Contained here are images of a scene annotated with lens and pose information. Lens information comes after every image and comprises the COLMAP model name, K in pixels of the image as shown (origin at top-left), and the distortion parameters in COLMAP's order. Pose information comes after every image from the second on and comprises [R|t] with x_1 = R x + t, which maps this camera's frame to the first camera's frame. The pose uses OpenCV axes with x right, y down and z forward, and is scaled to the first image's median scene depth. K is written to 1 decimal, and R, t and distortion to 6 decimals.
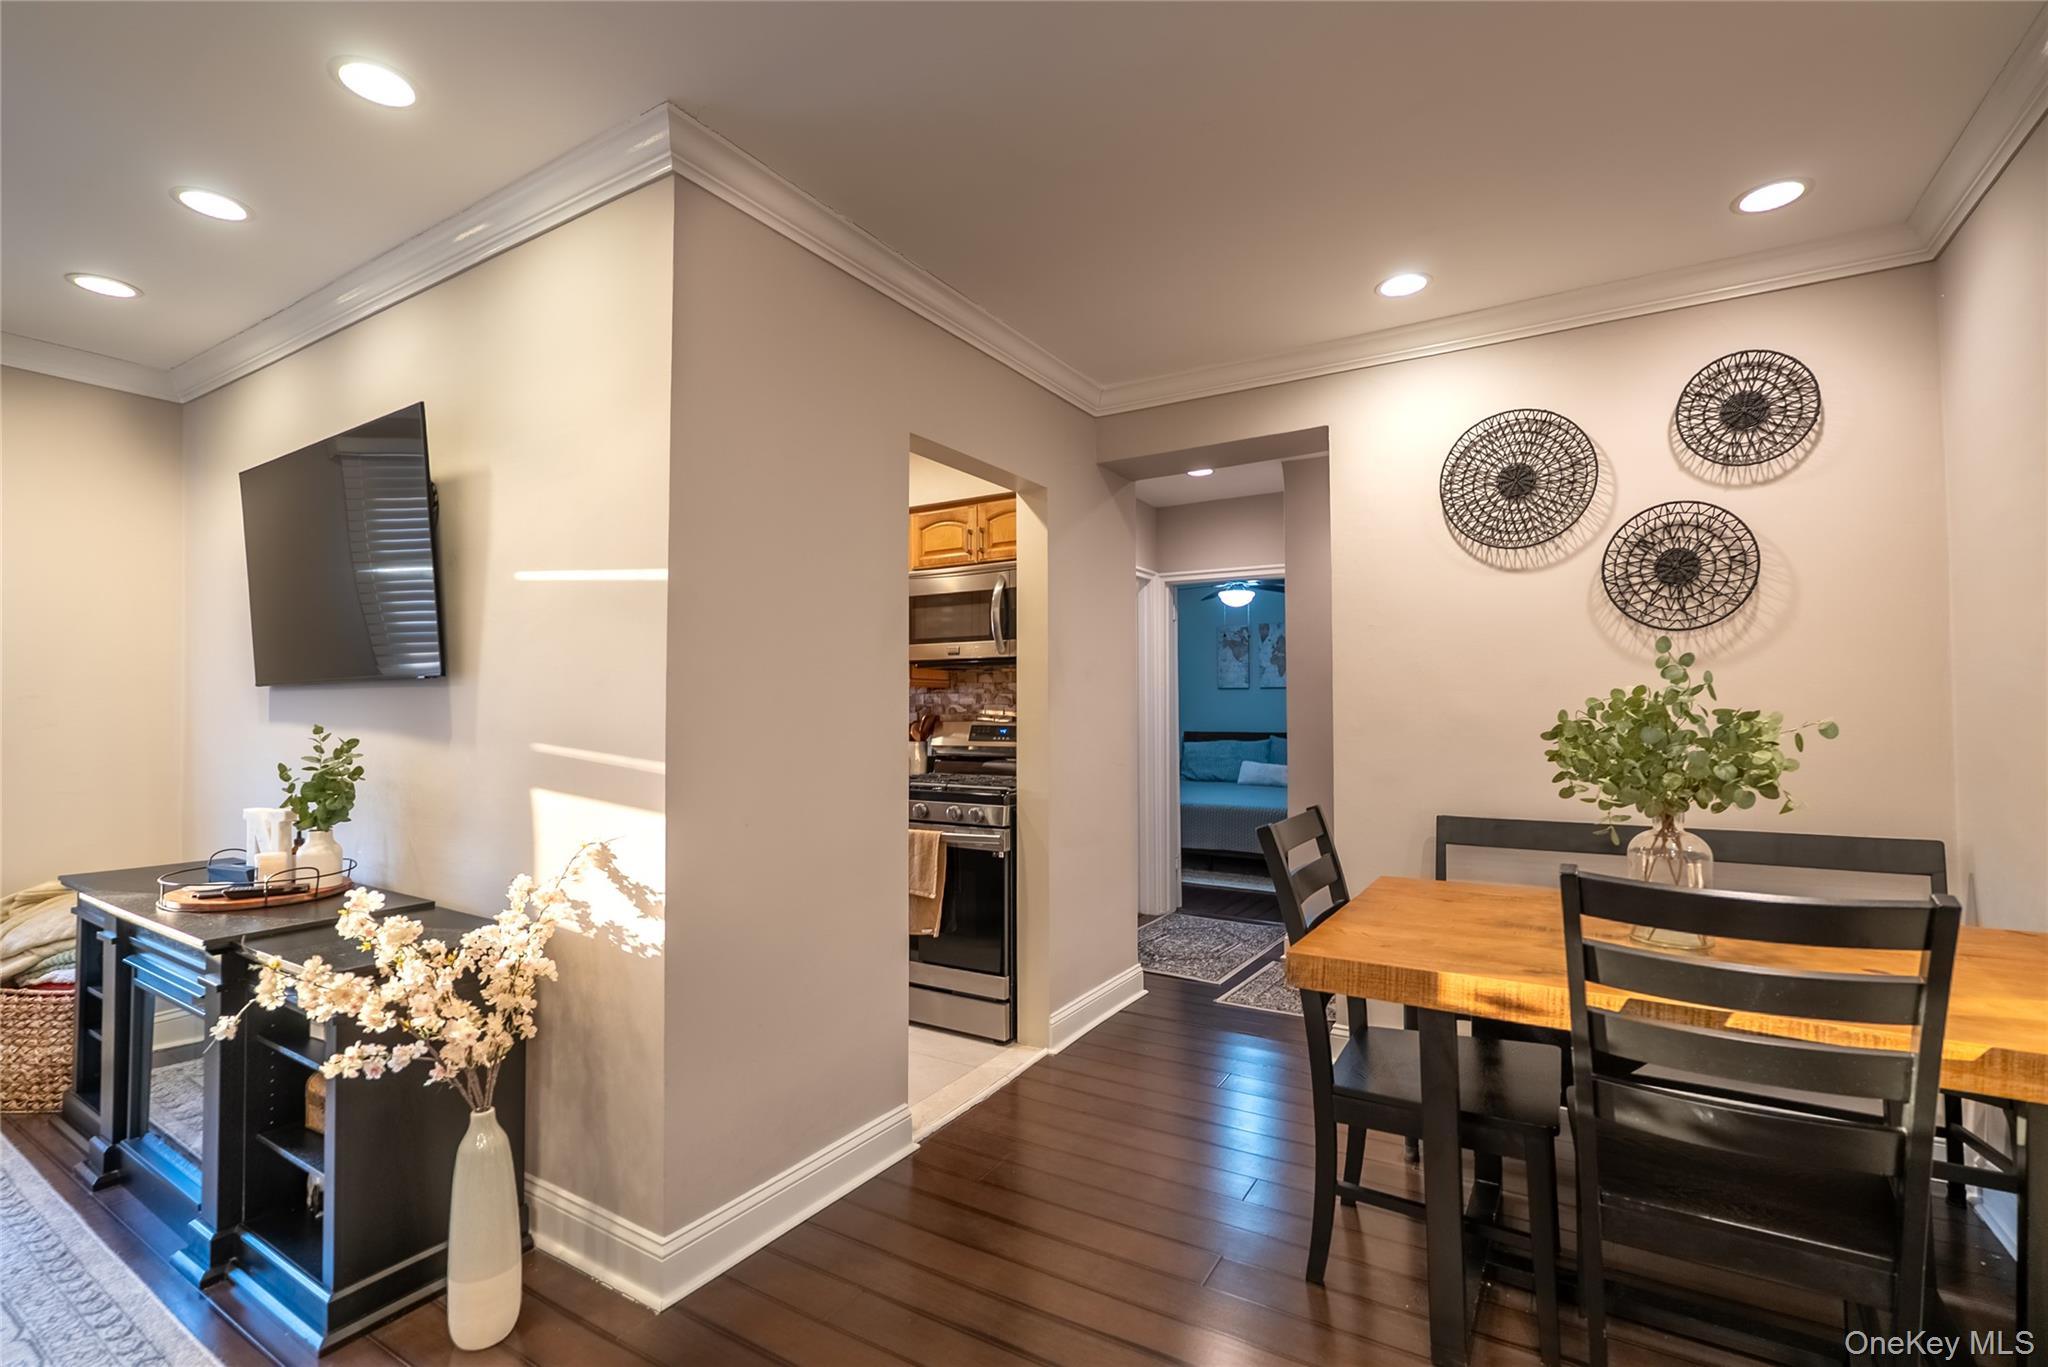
lens RADIAL K [[912.5, 0, 1034.6], [0, 912.5, 675.8], [0, 0, 1]] dist [-0.001866, 0.000274]
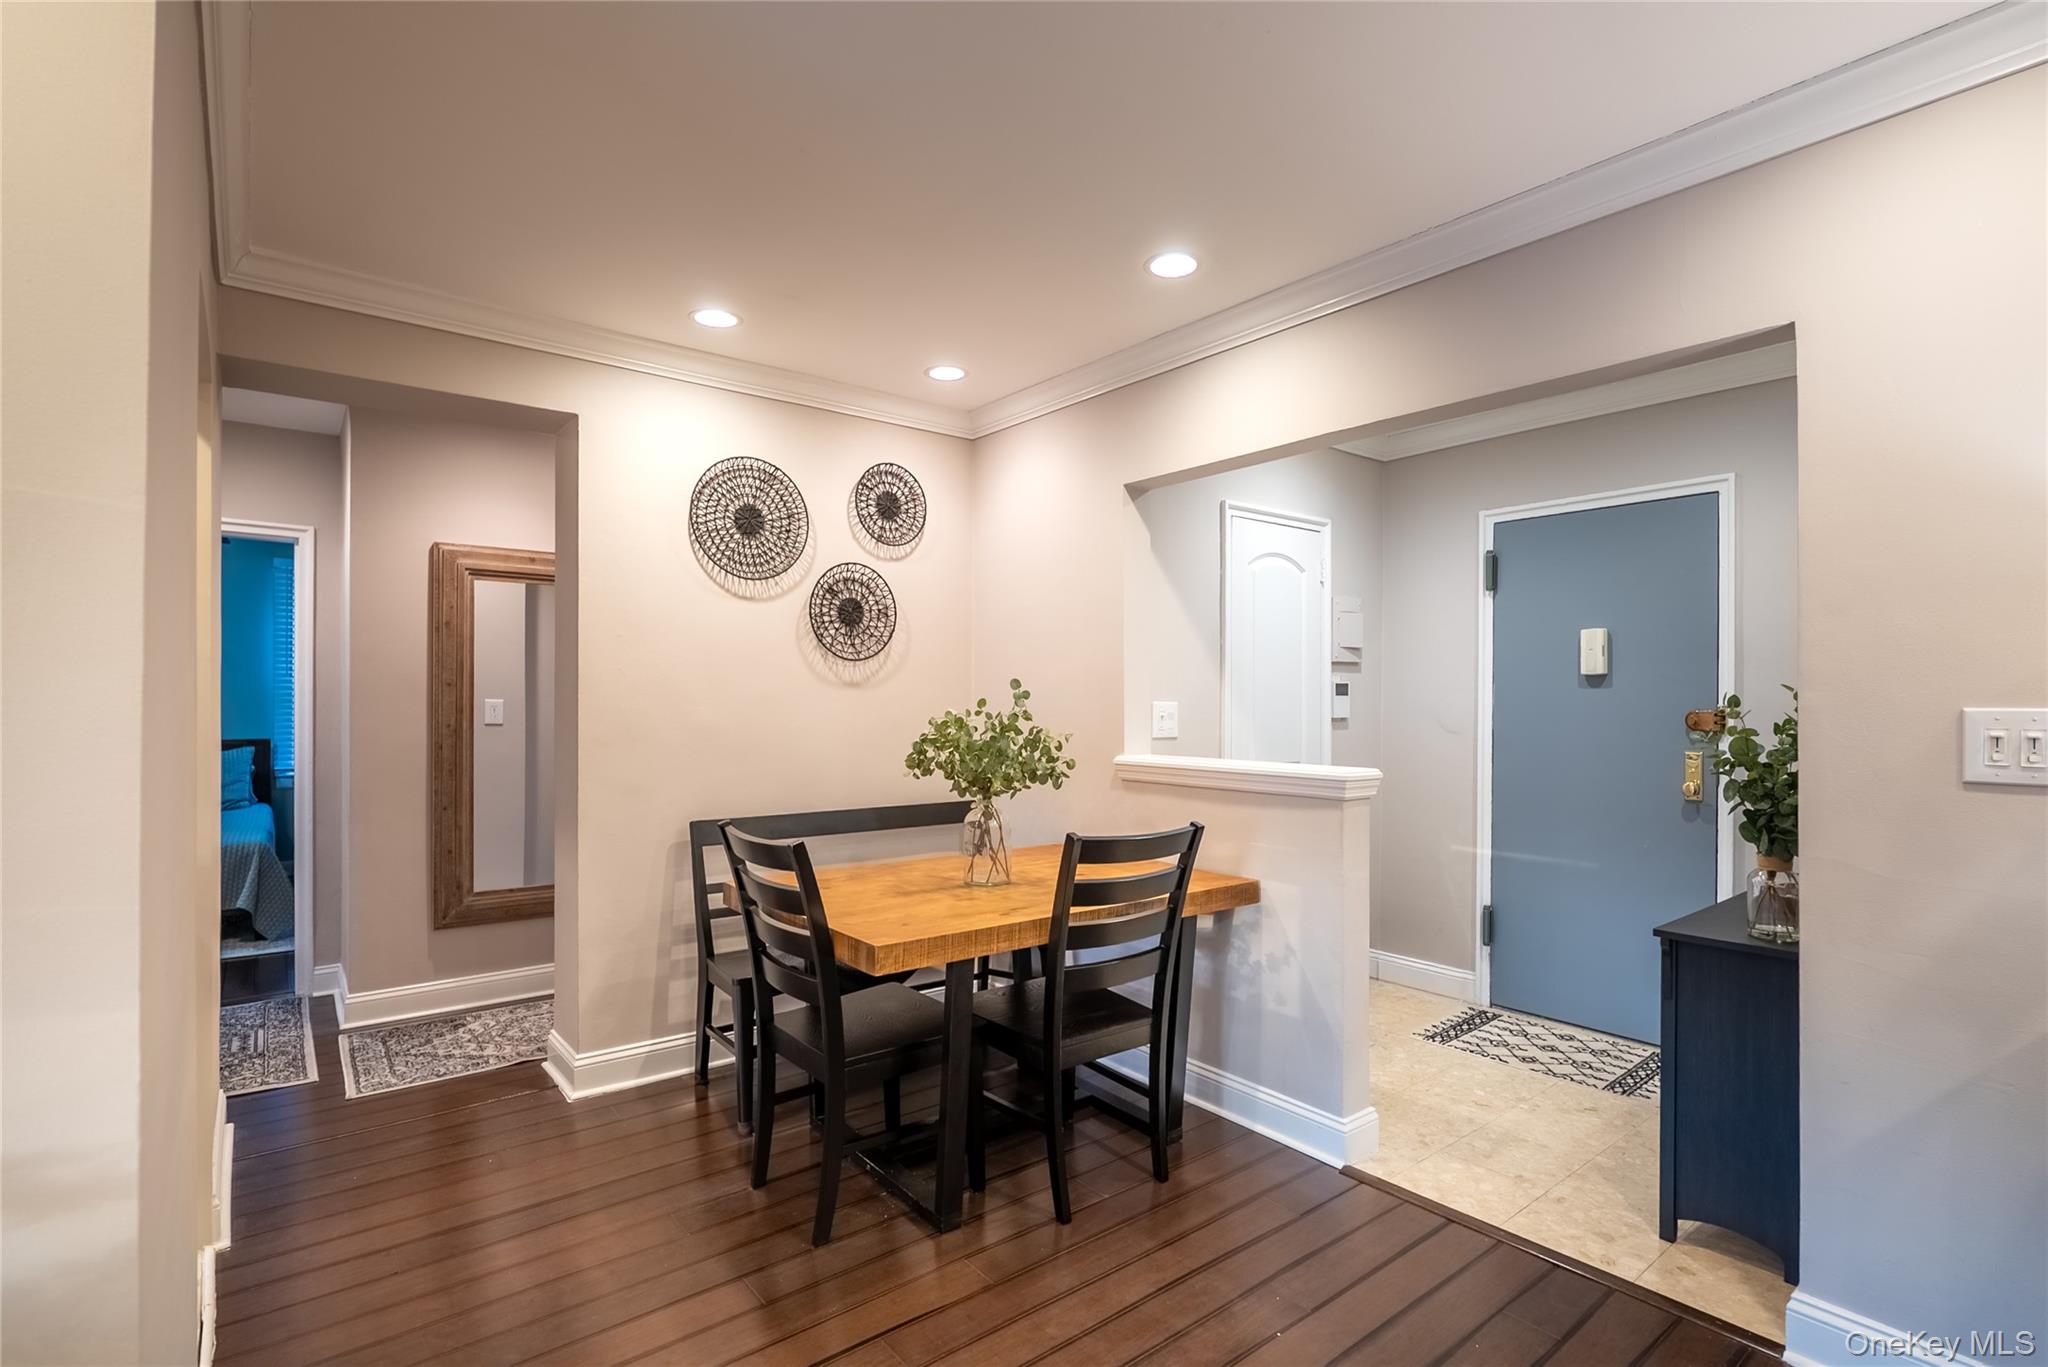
lens RADIAL K [[970.4, 0, 987.4], [0, 970.4, 694.8], [0, 0, 1]] dist [-0.000766, -0.000047]
pose [[0.363648, 0.009006, 0.931493, -0.520943], [-0.039853, 0.999188, 0.005898, -0.015504], [-0.930683, -0.039267, 0.363712, 0.293978]]
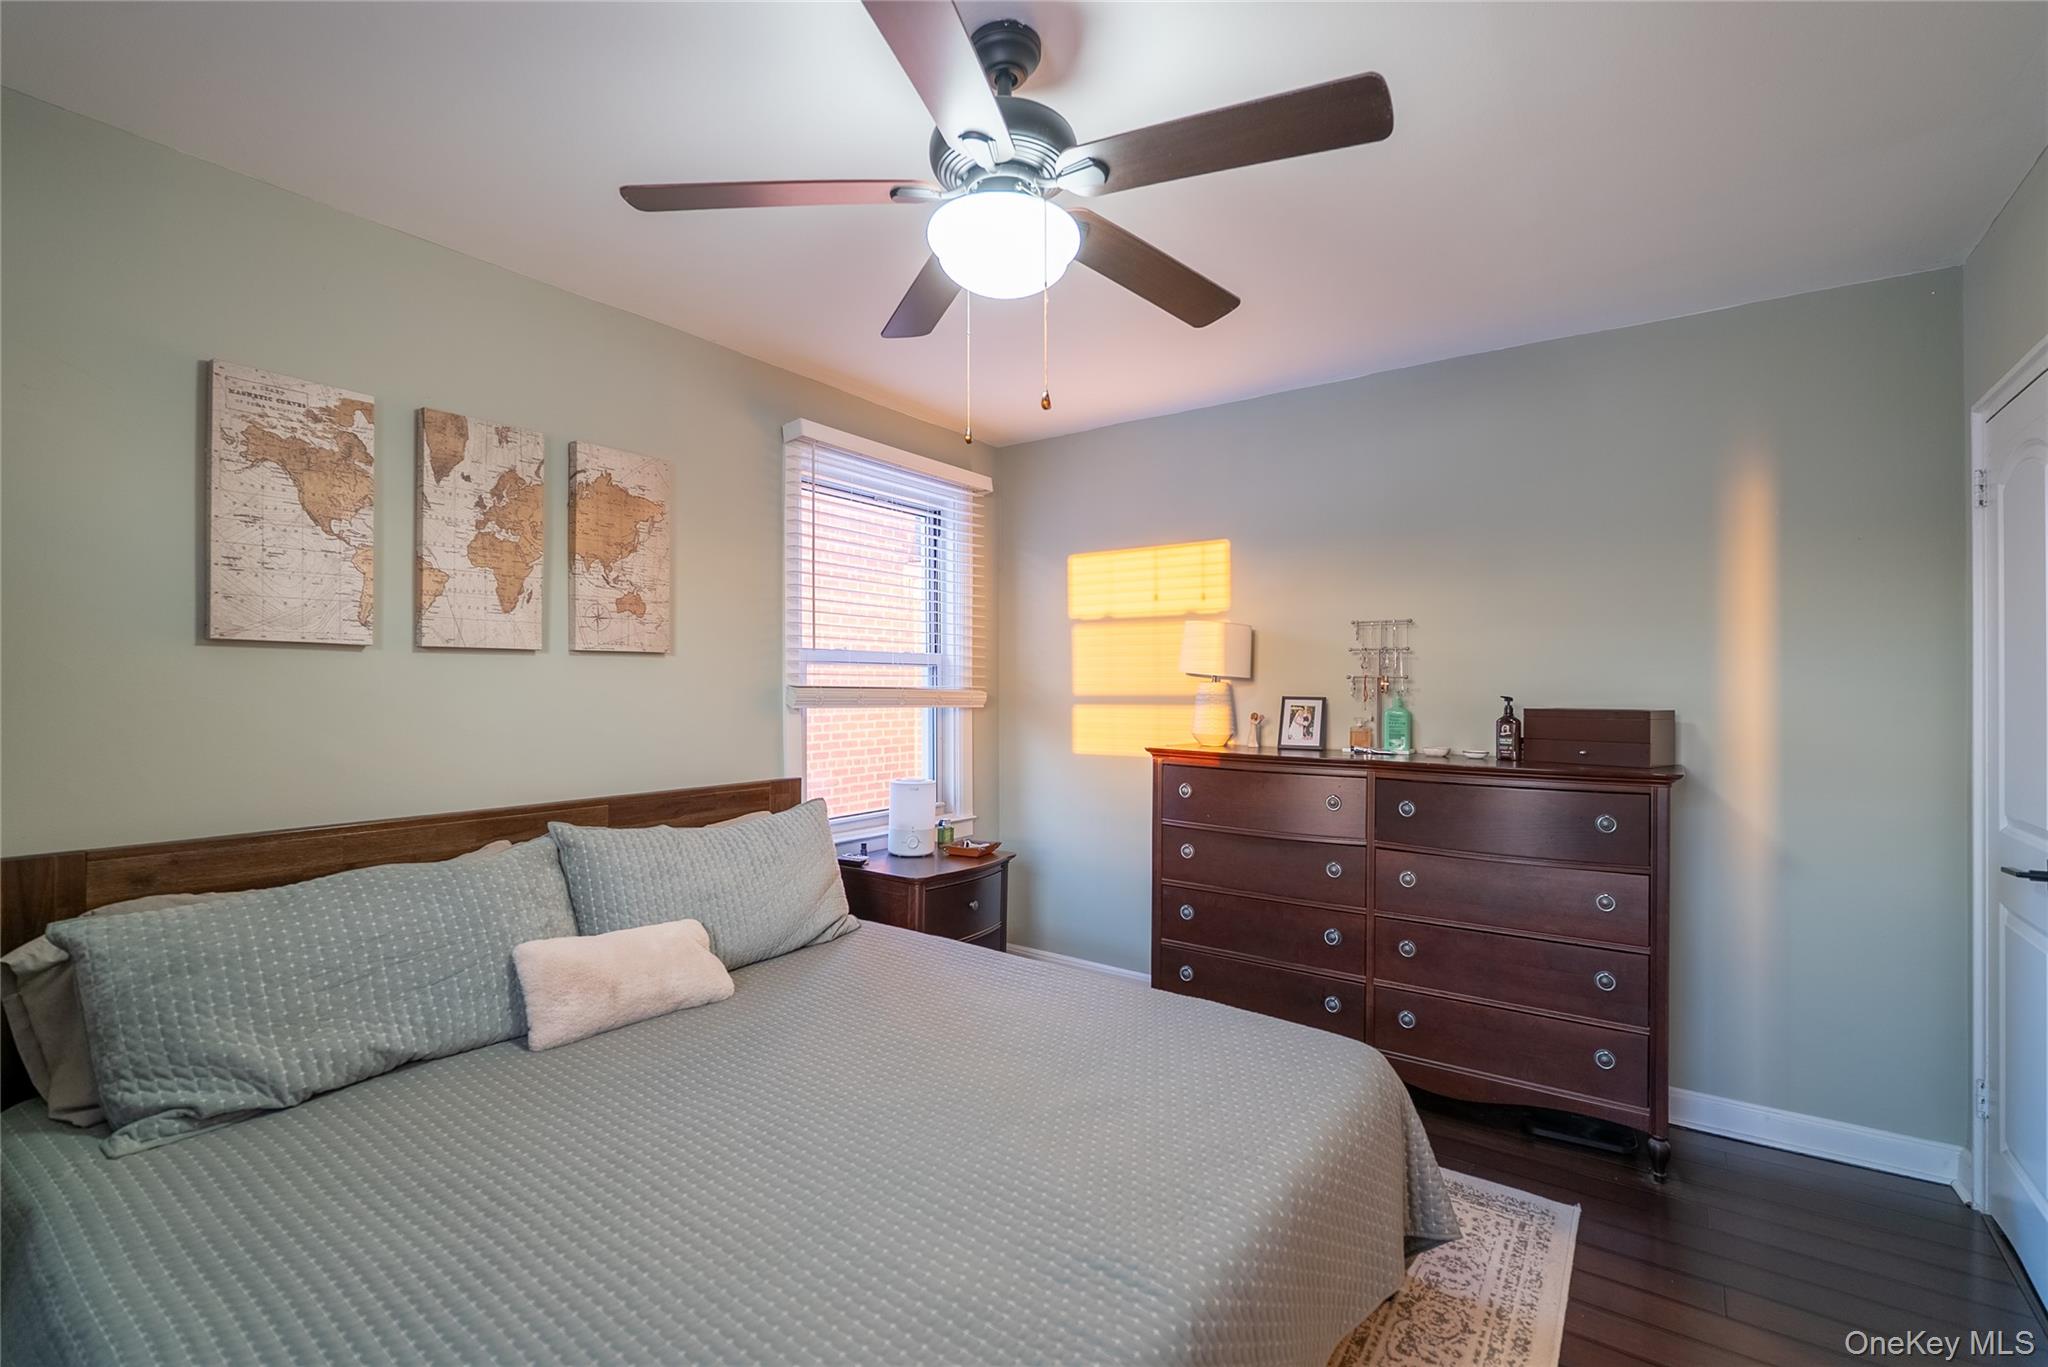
lens RADIAL K [[902.8, 0, 1032.8], [0, 902.8, 679.4], [0, 0, 1]] dist [-0.001436, -0.000412]
pose [[0.072039, 0.007958, 0.997370, -0.007803], [-0.036098, 0.999334, -0.005366, 0.053897], [-0.996748, -0.035617, 0.072278, 2.509565]]
